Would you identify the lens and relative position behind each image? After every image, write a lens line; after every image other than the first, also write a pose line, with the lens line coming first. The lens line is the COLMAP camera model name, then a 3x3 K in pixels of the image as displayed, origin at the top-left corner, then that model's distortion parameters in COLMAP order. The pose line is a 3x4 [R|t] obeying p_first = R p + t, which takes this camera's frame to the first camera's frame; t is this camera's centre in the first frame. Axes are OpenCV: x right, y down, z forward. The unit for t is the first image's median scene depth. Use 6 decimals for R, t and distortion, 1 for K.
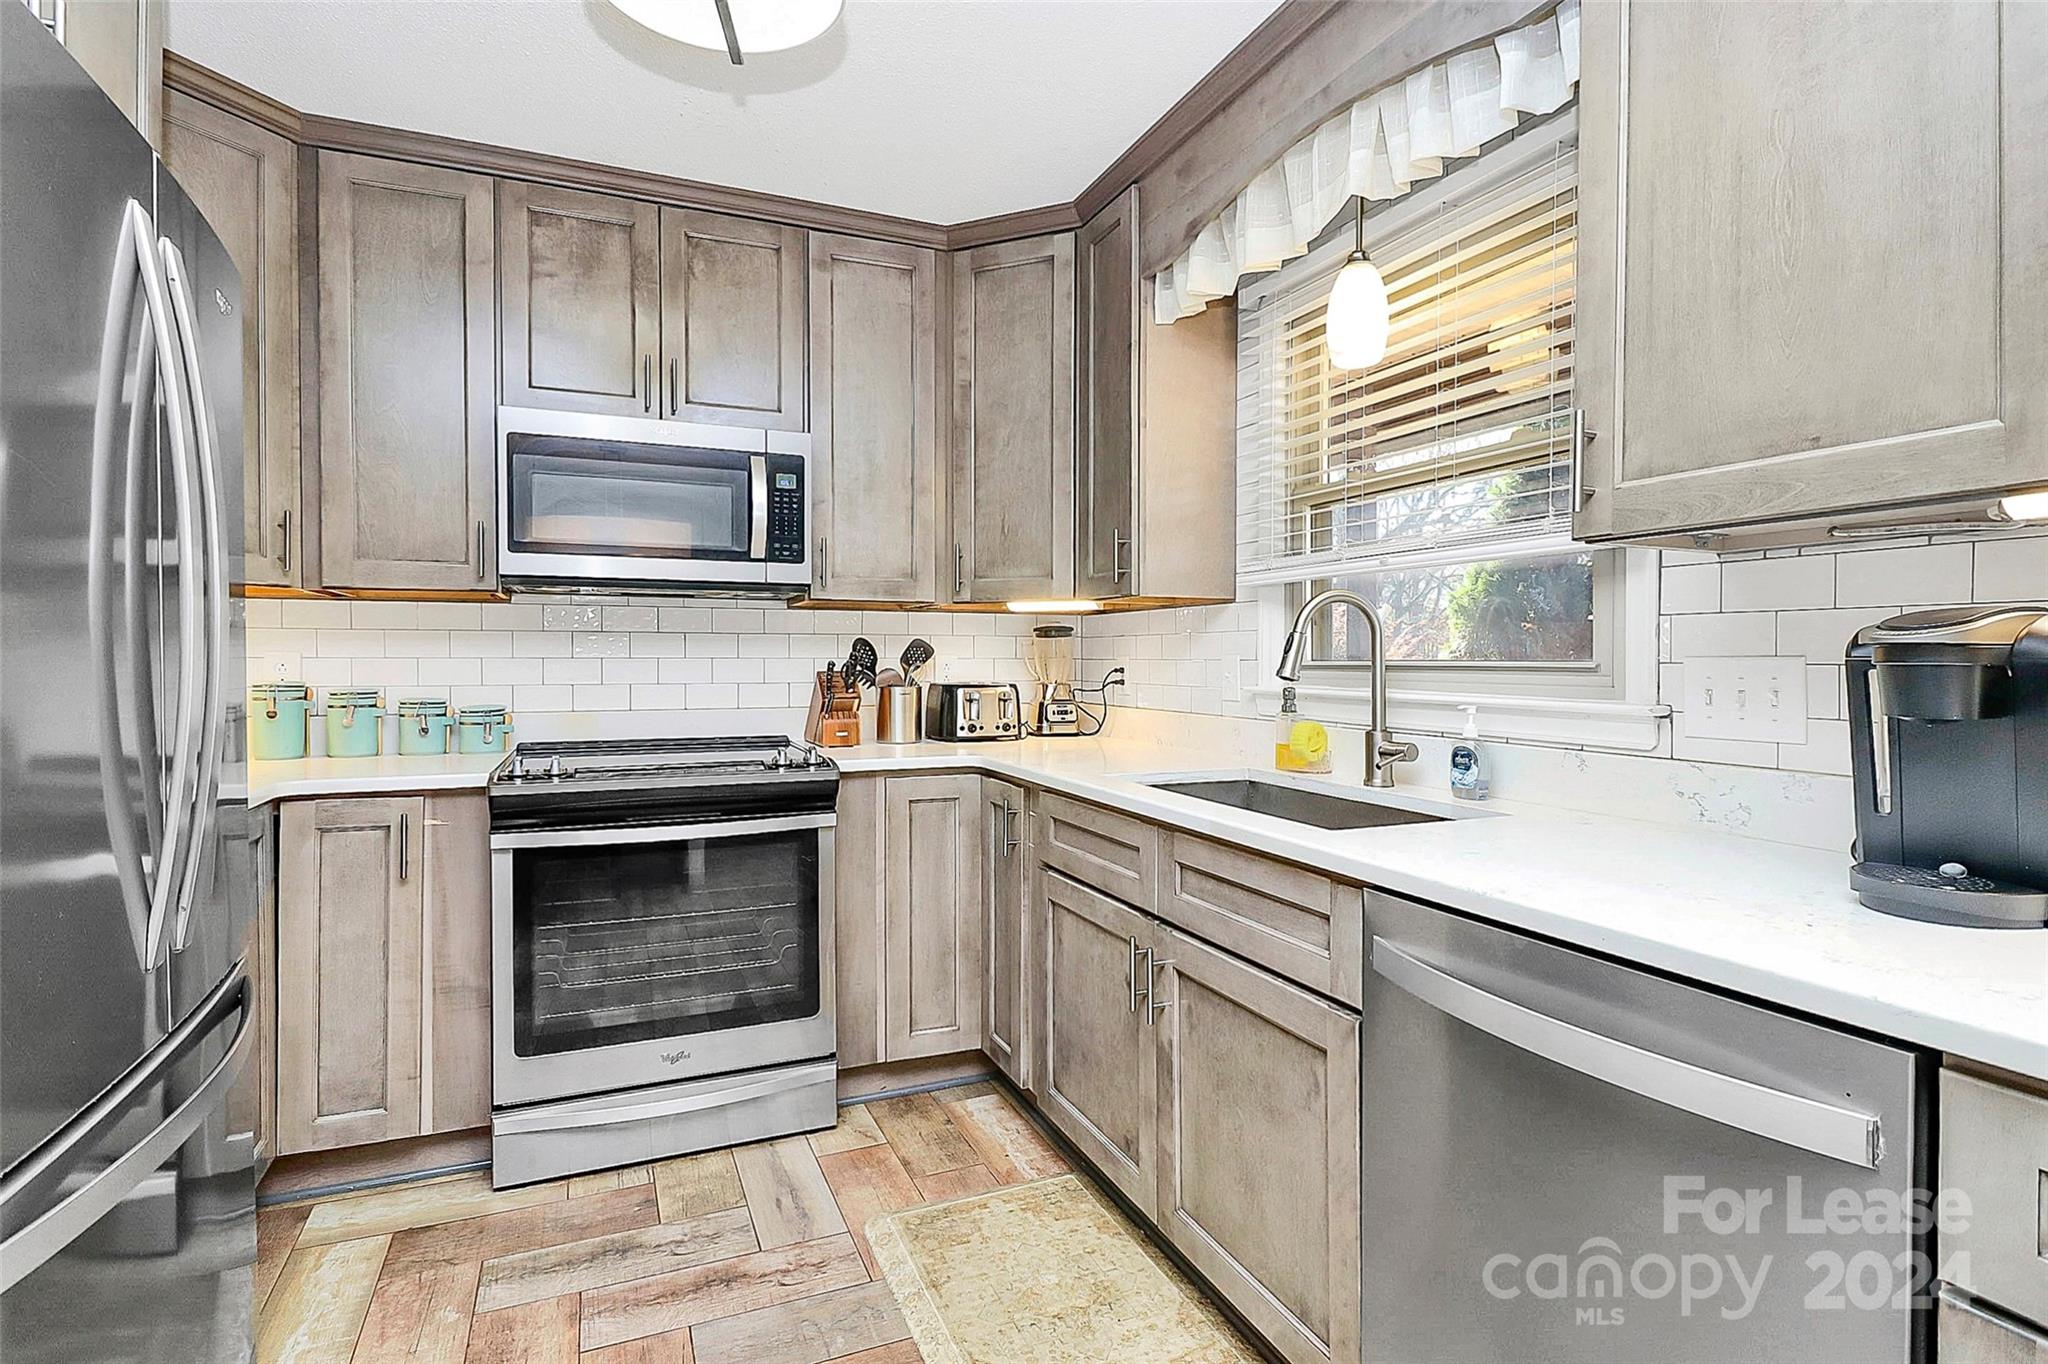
lens RADIAL K [[971.8, 0, 1009.5], [0, 971.8, 667.0], [0, 0, 1]] dist [0.004792, -0.014096]
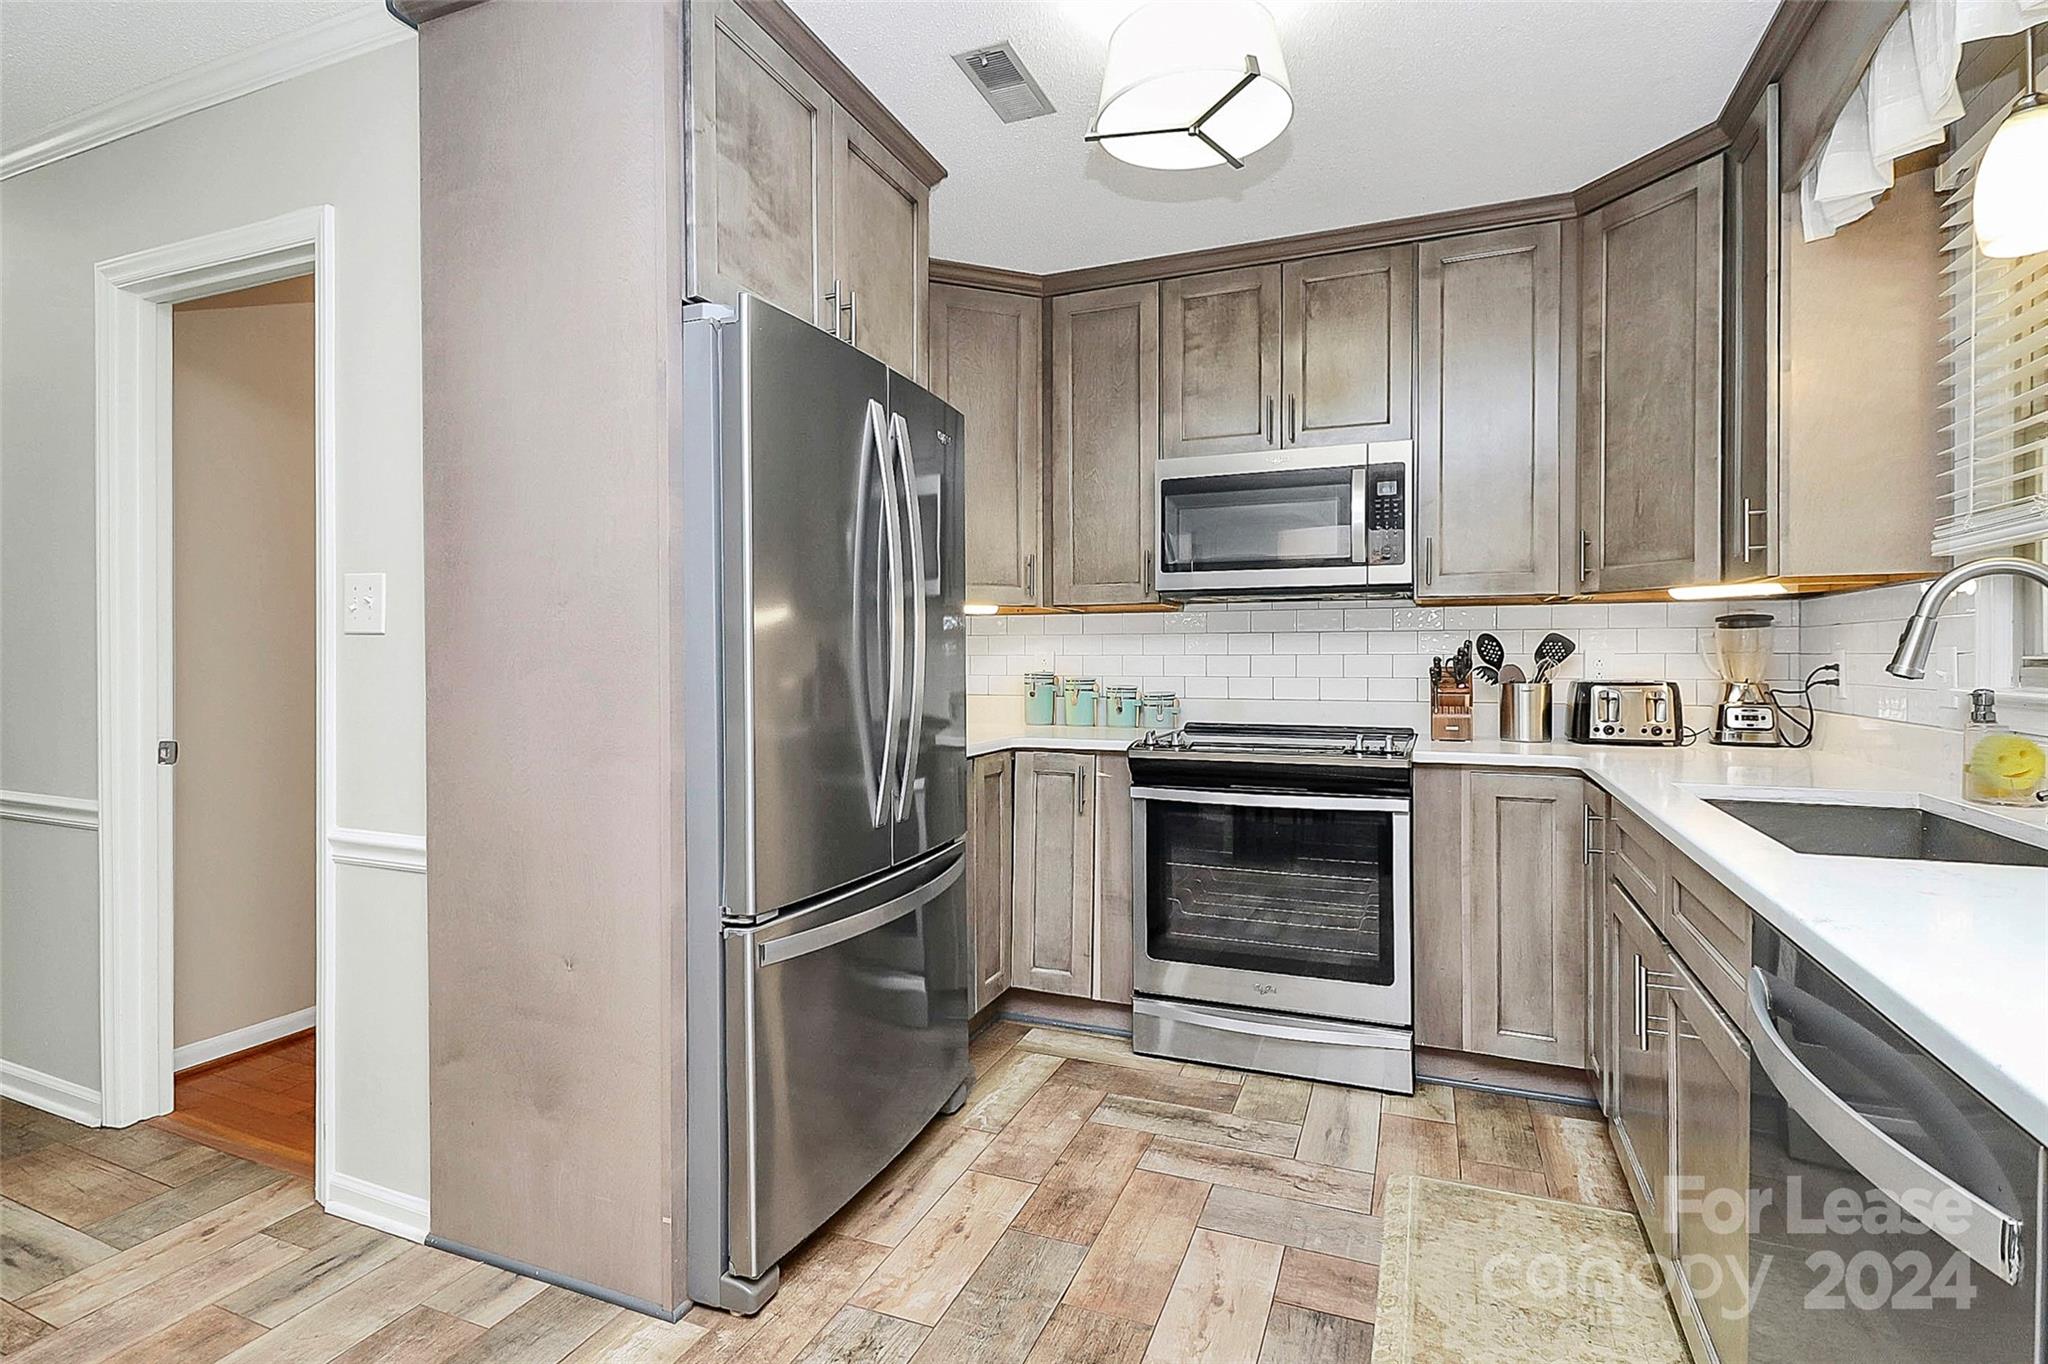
lens RADIAL K [[974.0, 0, 1035.6], [0, 974.0, 684.9], [0, 0, 1]] dist [0.002648, -0.015591]
pose [[0.710992, 0.016522, -0.703006, 0.256664], [-0.003633, 0.999797, 0.019823, 0.005125], [0.703190, -0.011540, 0.710908, -0.036361]]
